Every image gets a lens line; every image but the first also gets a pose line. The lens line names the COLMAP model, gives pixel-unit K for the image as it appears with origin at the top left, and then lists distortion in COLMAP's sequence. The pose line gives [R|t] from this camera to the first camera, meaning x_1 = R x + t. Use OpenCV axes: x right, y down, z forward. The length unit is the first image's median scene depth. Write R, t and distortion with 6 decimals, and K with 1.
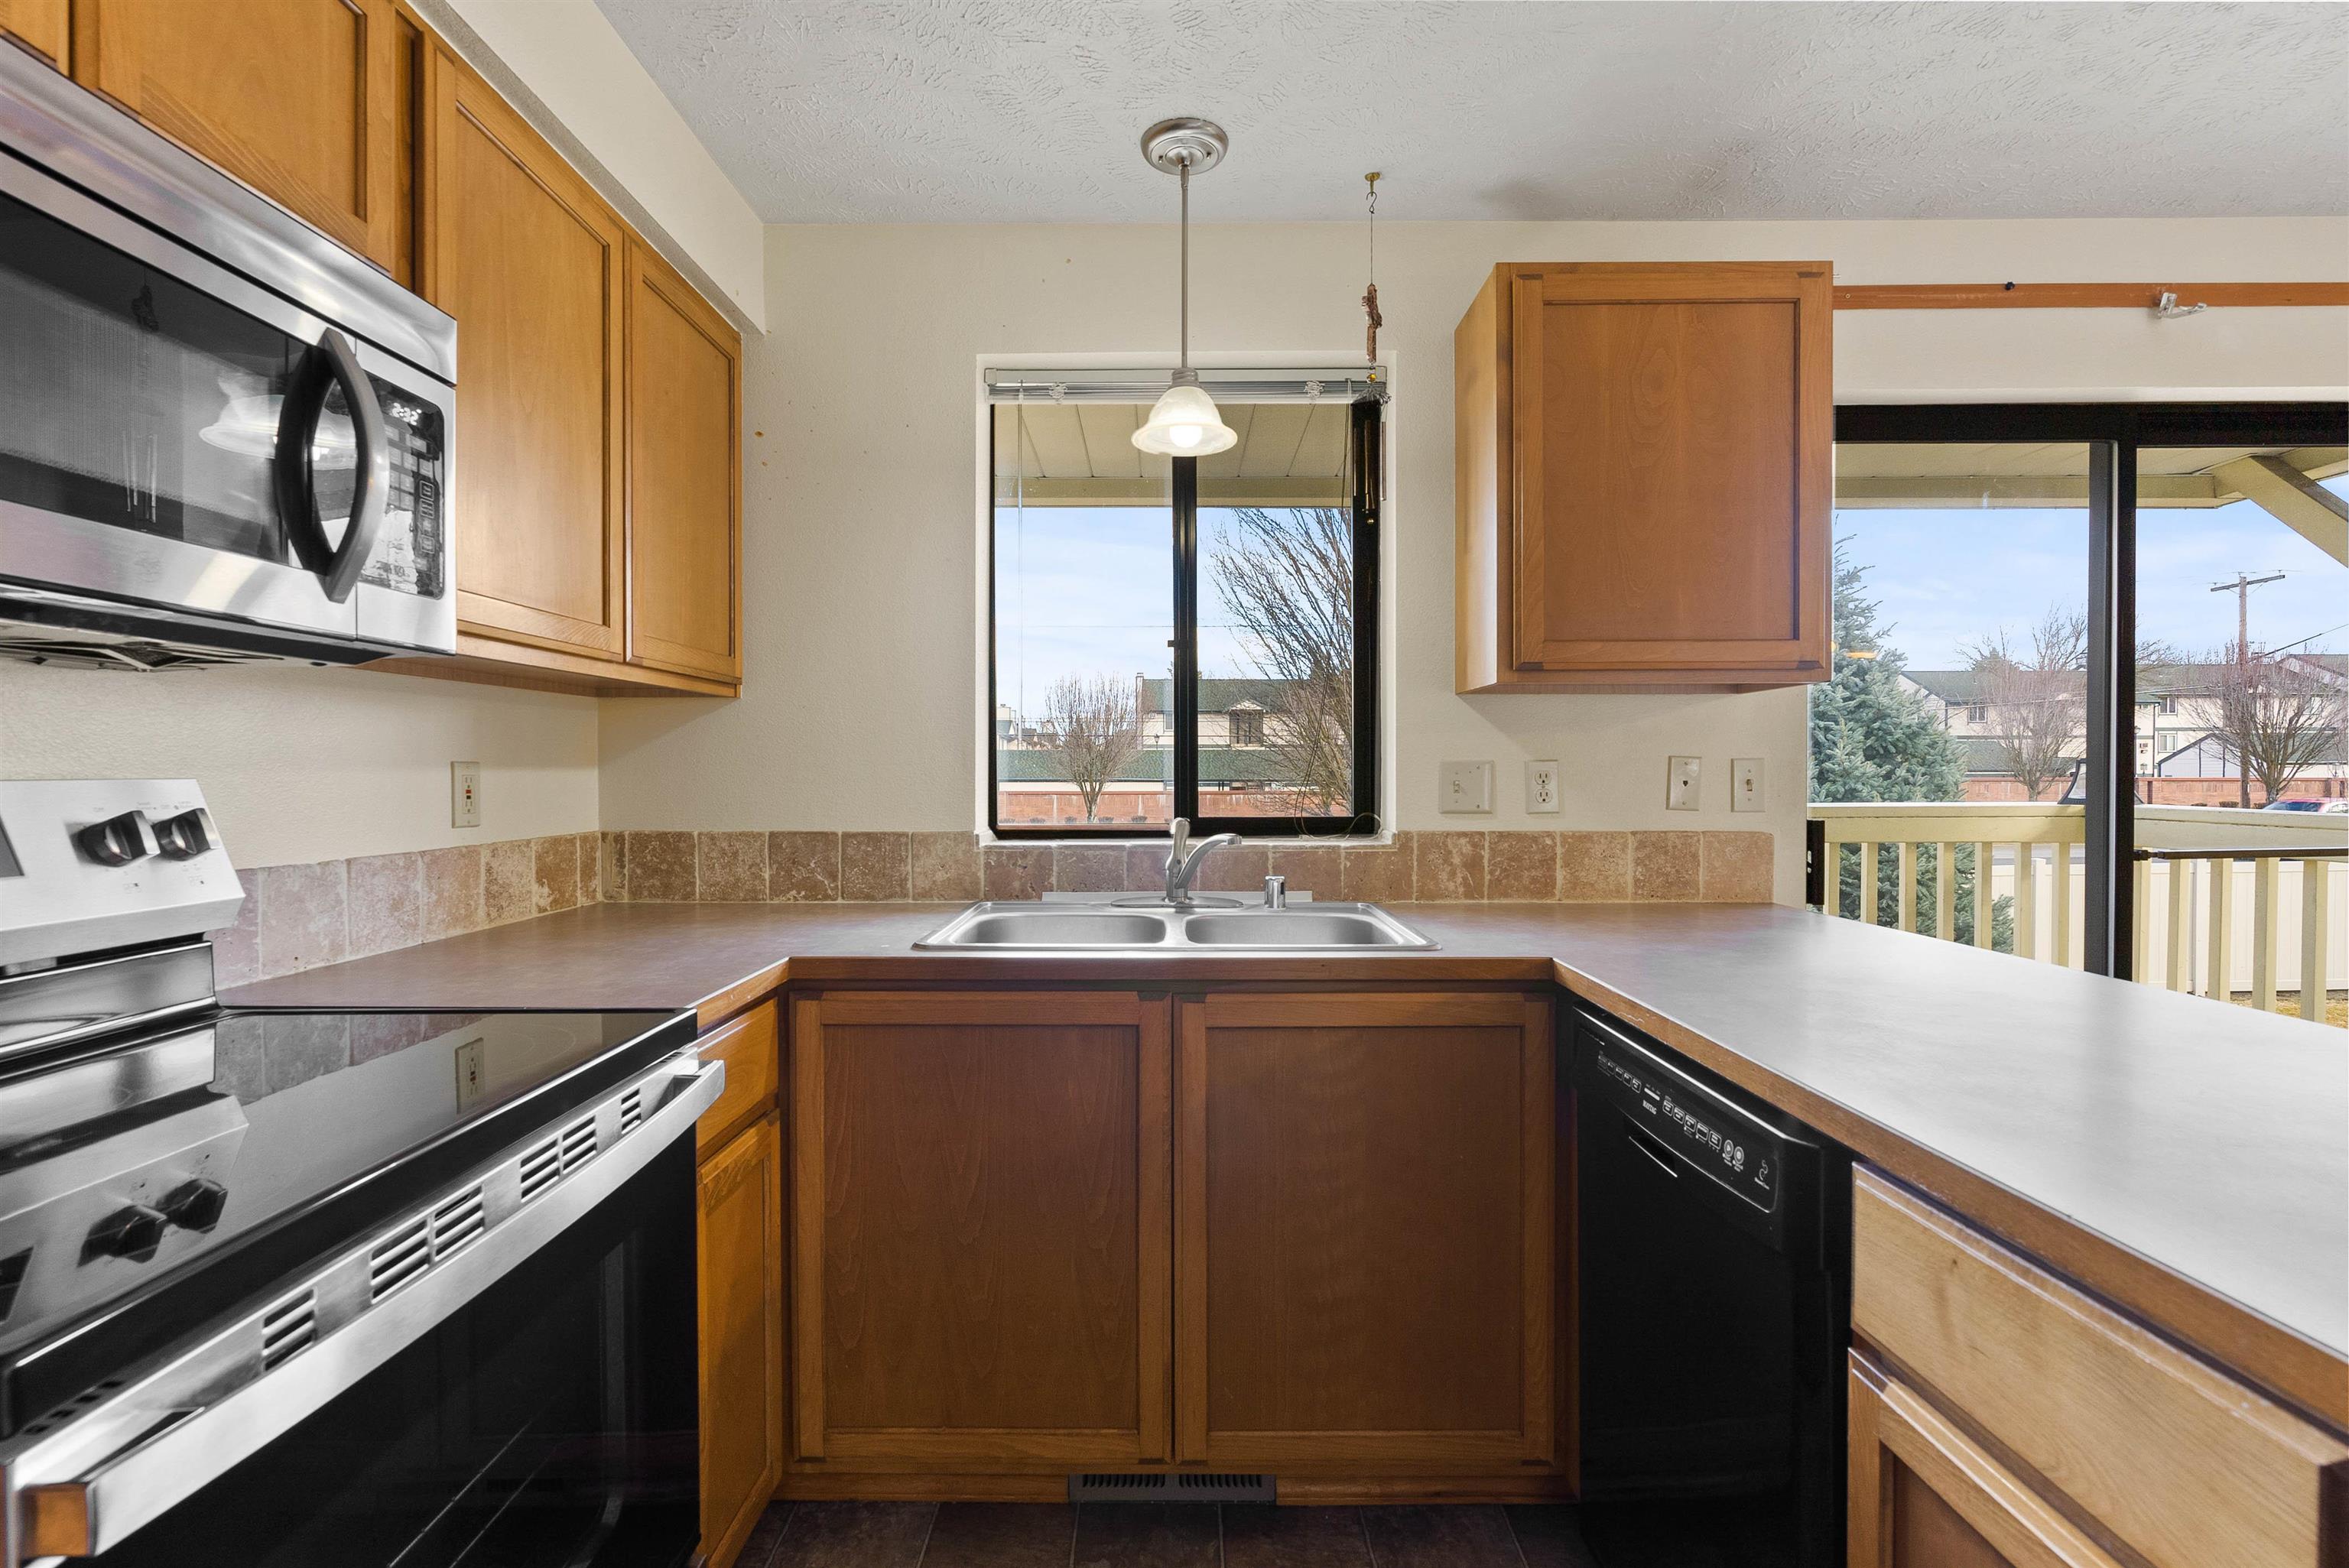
lens RADIAL K [[1077.0, 0, 1196.7], [0, 1077.0, 783.7], [0, 0, 1]] dist [-0.006974, 0.001443]
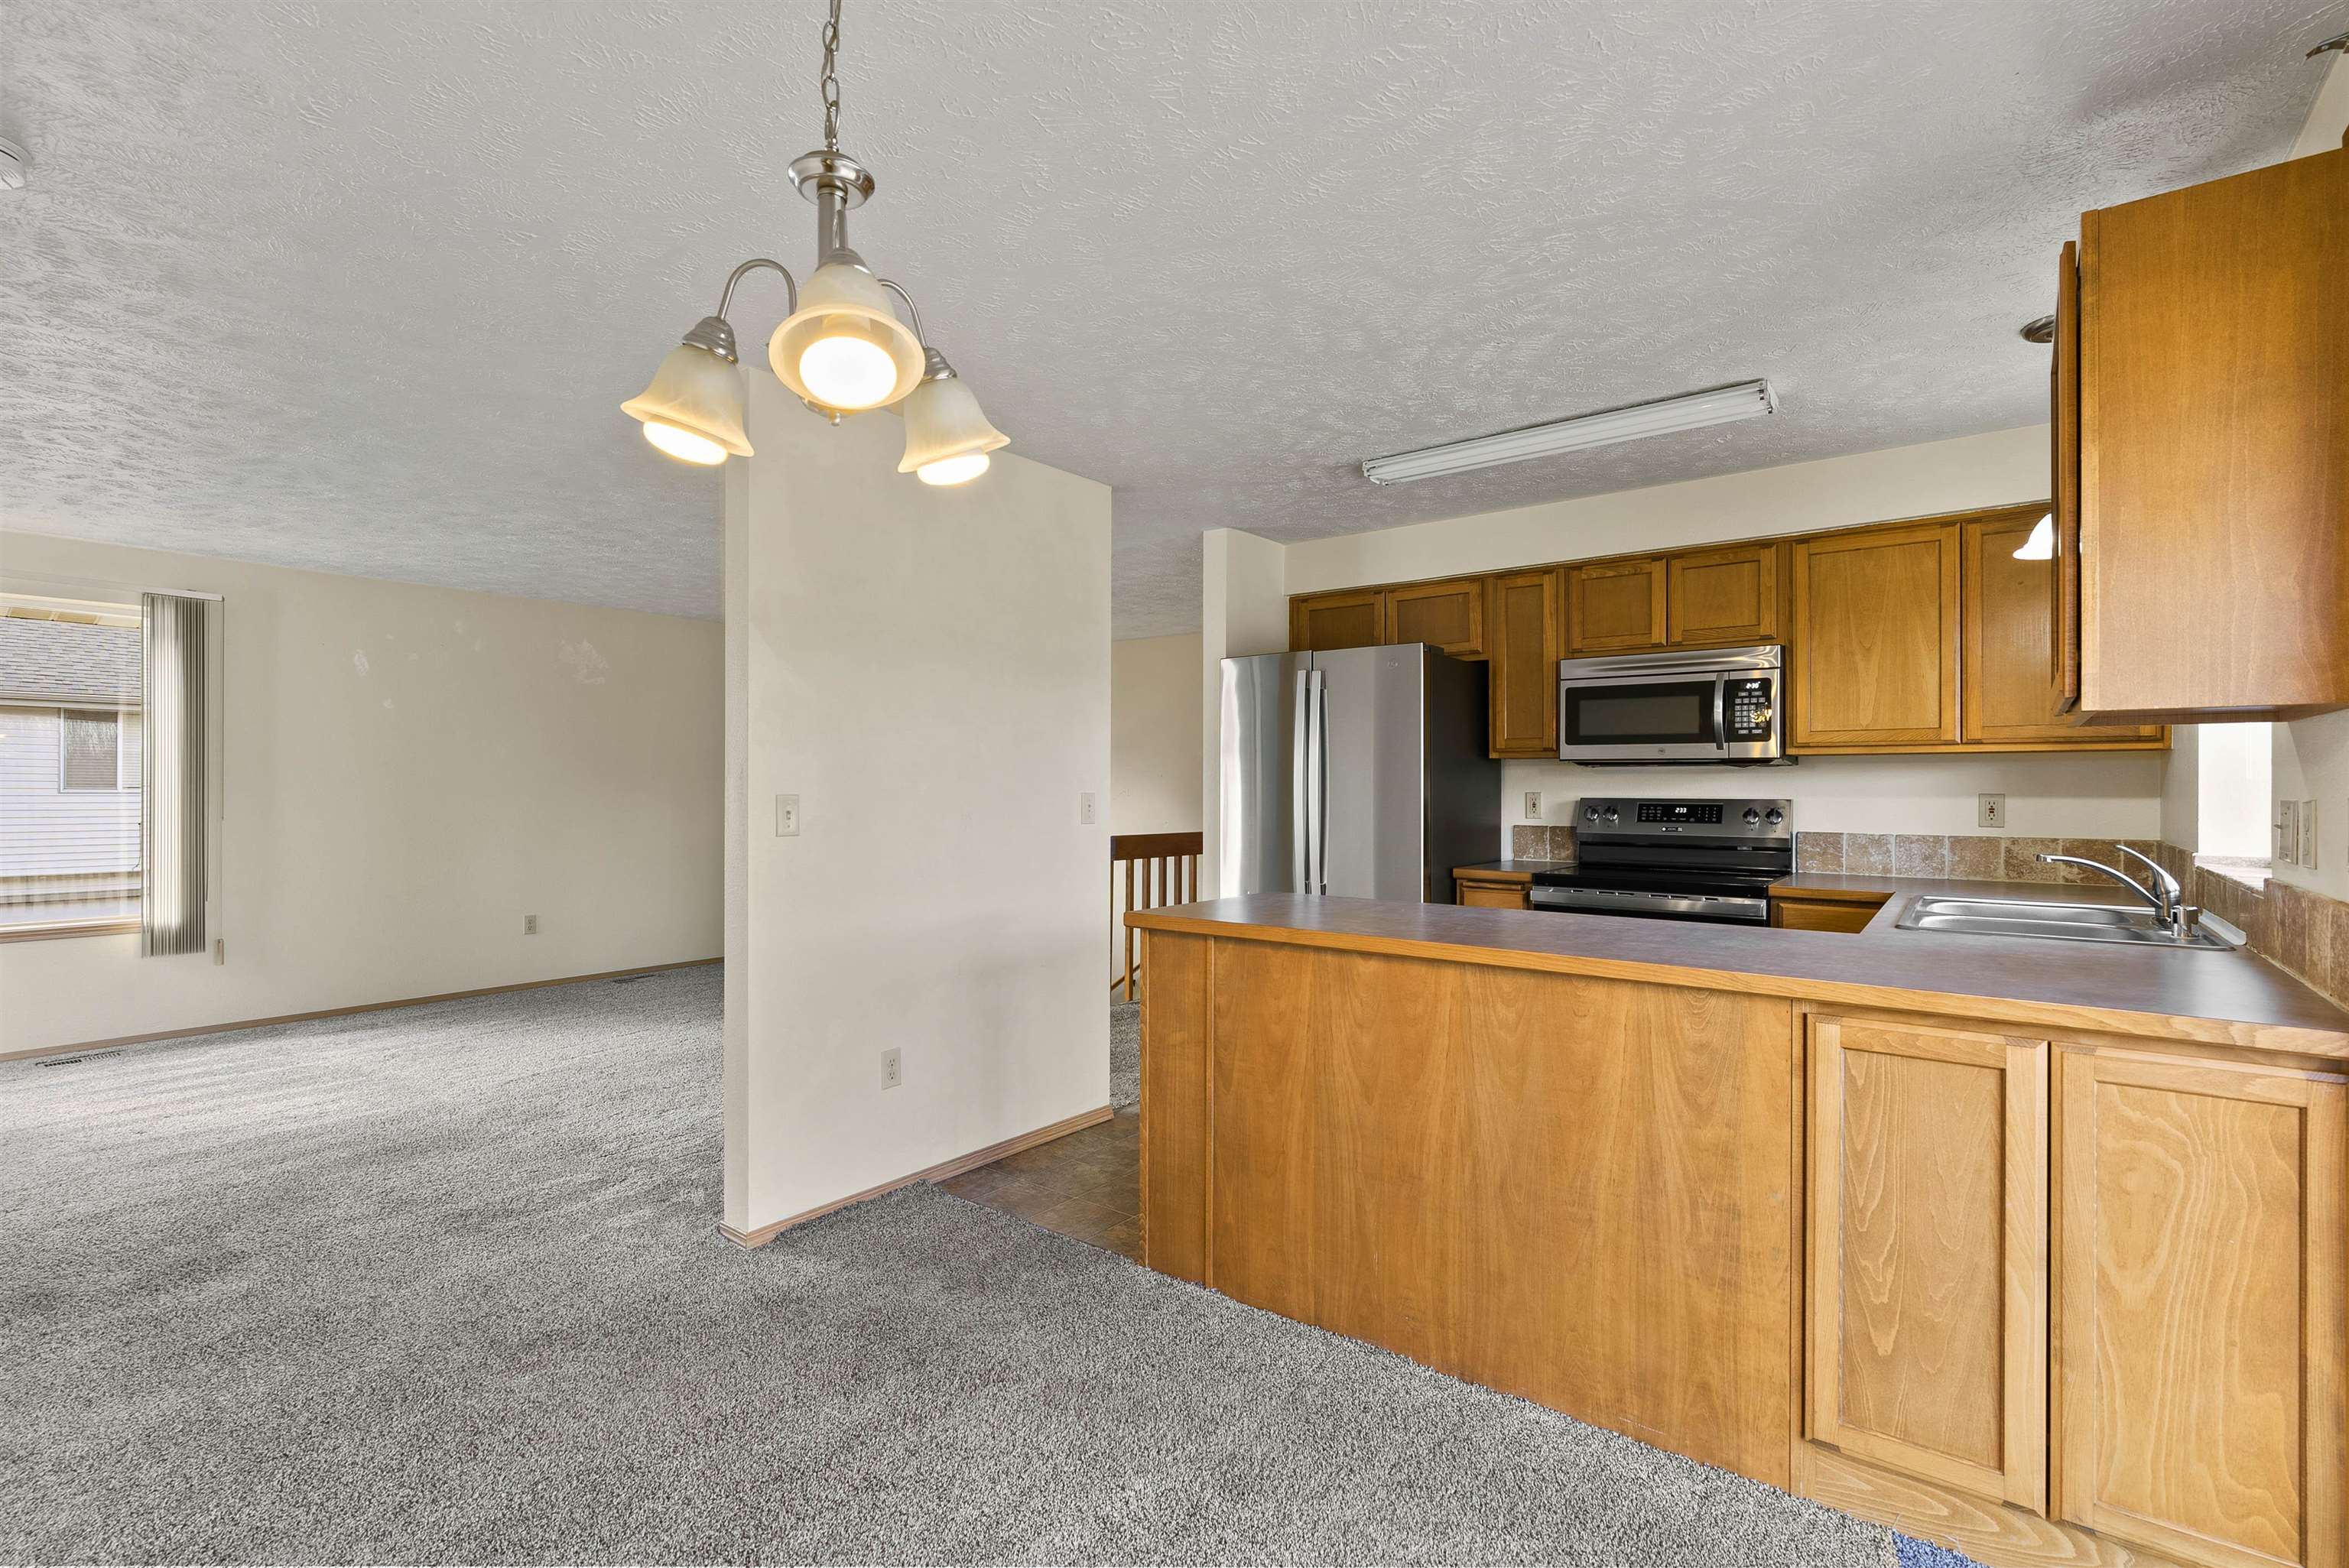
lens RADIAL K [[1077.0, 0, 1196.7], [0, 1077.0, 783.7], [0, 0, 1]] dist [-0.006974, 0.001443]
pose [[-0.605422, -0.000896, -0.795904, 1.445867], [-0.011216, 0.999910, 0.007406, -0.031412], [0.795826, 0.013411, -0.605377, 0.837458]]
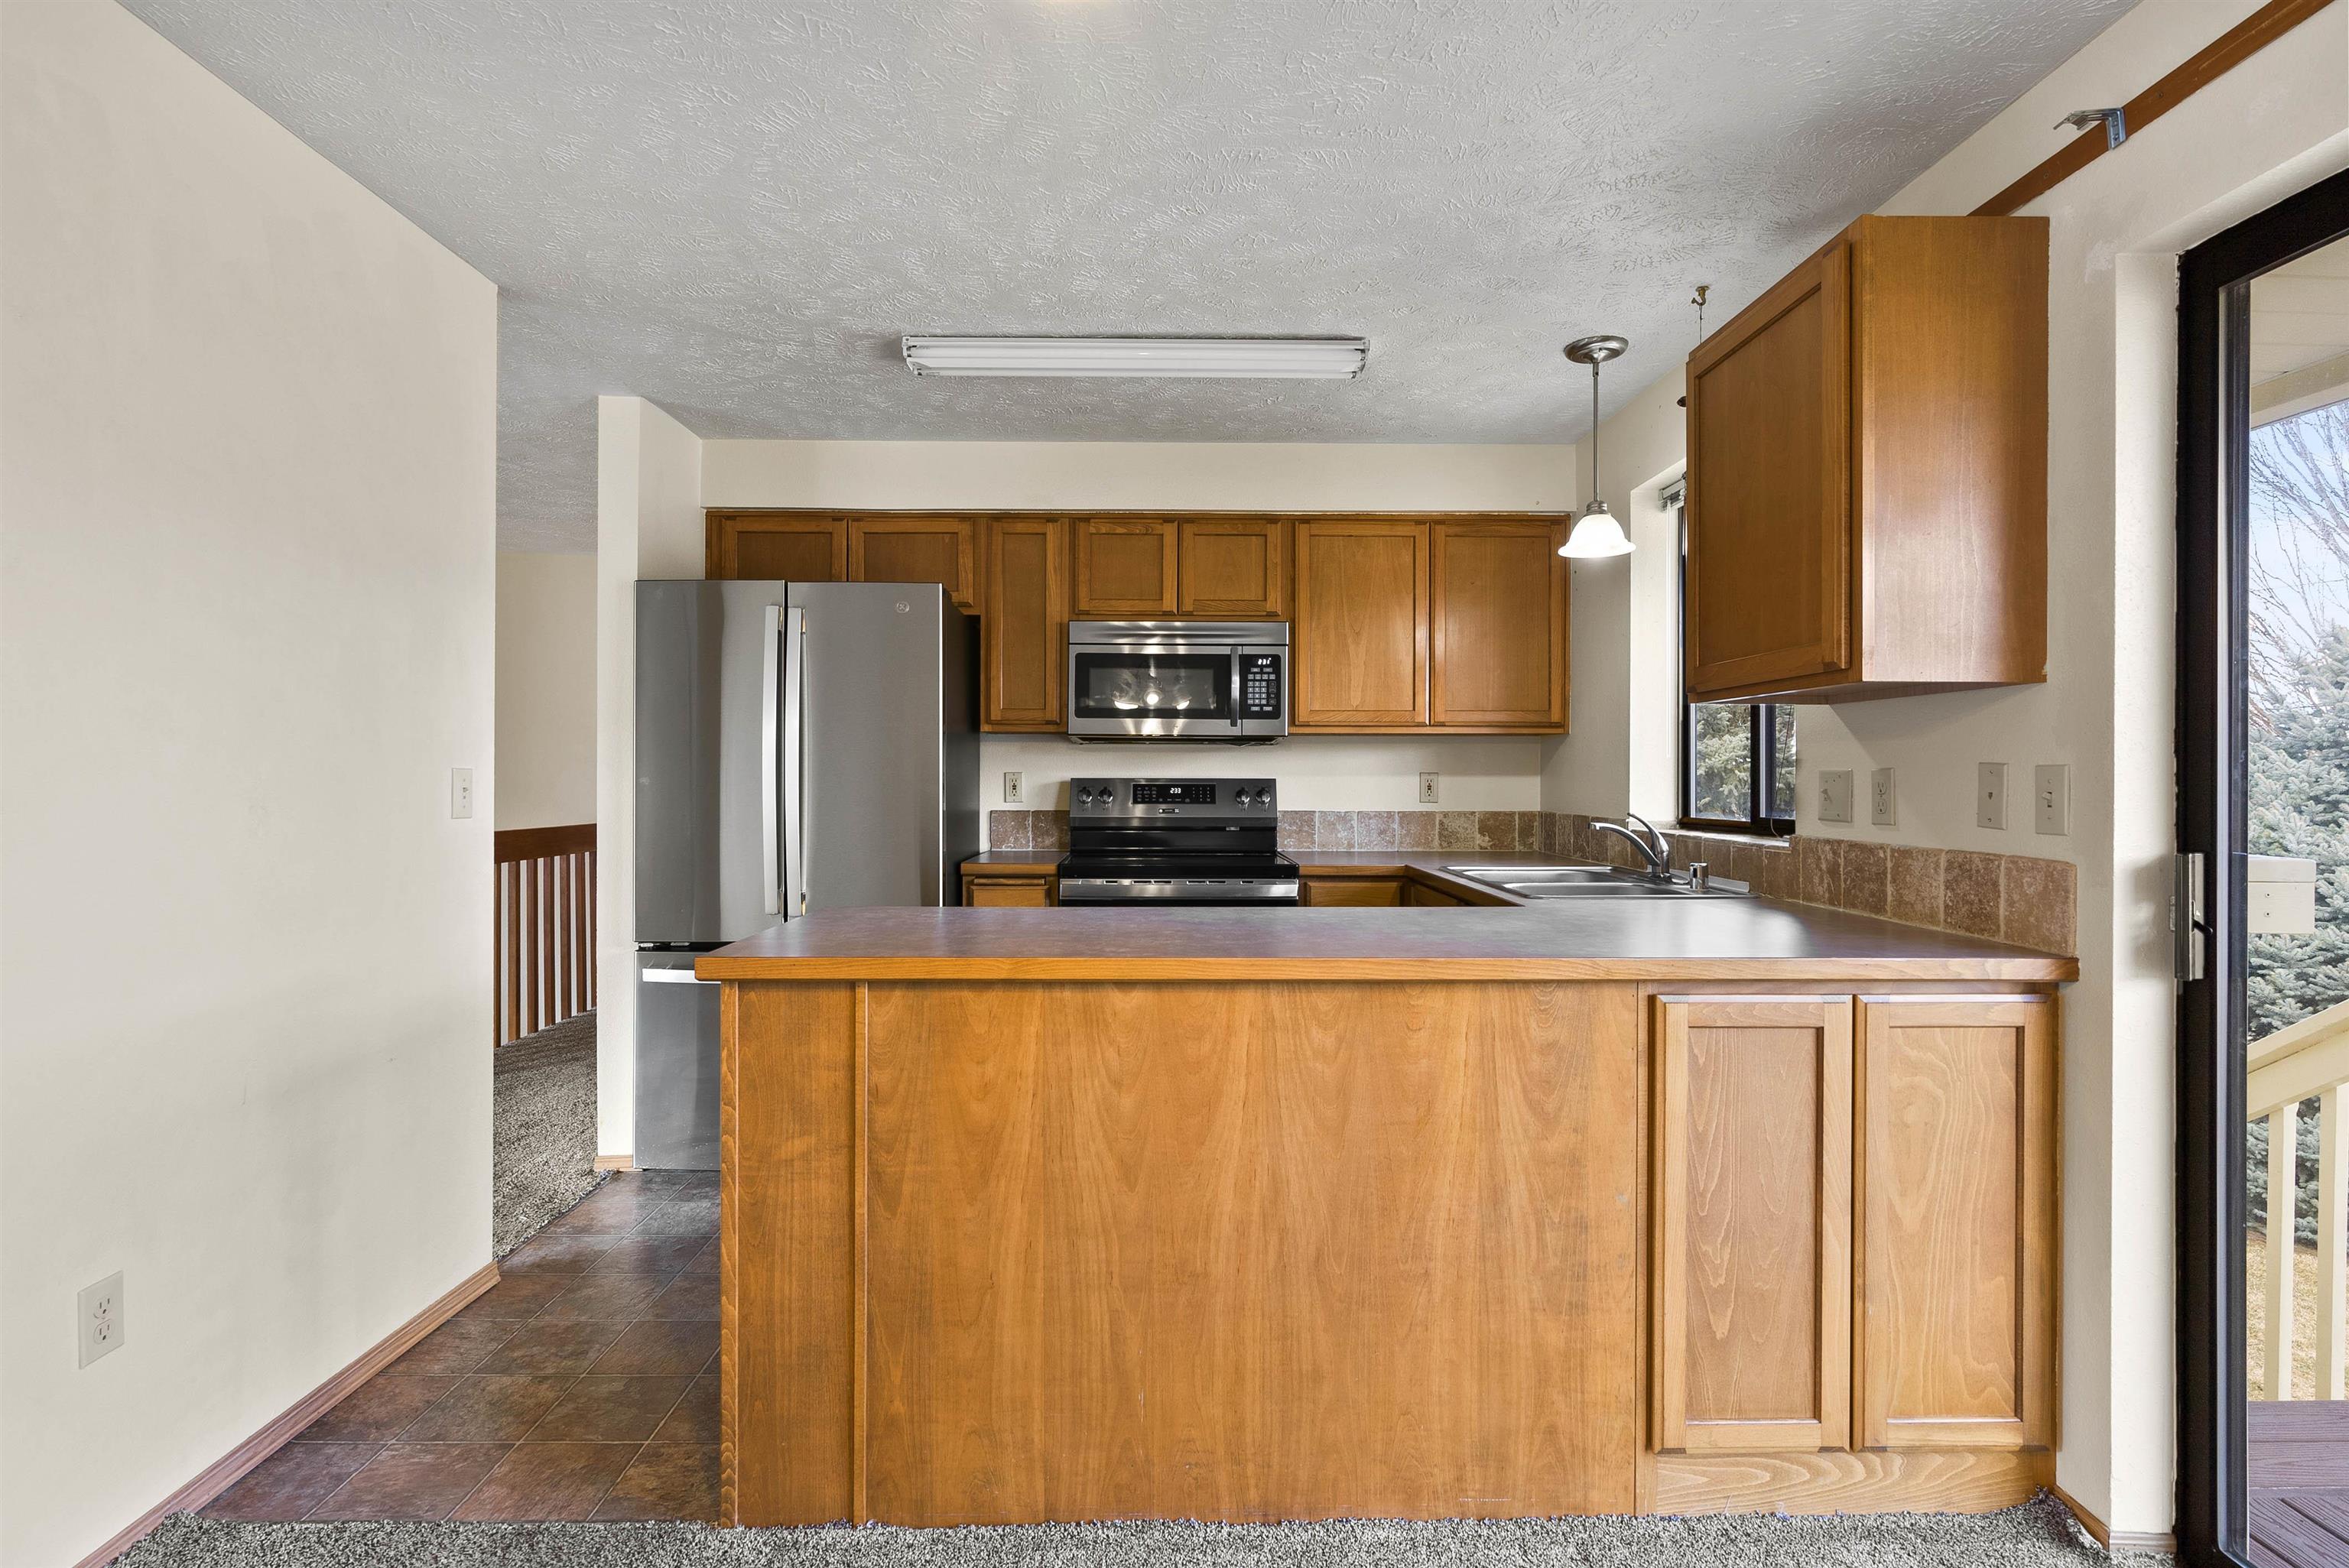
lens RADIAL K [[1123.2, 0, 1175.7], [0, 1123.2, 774.1], [0, 0, 1]] dist [-0.012062, 0.004834]
pose [[0.016699, -0.000978, -0.999860, 1.303000], [-0.014990, 0.999887, -0.001228, -0.006482], [0.999748, 0.015008, 0.016683, 0.360486]]
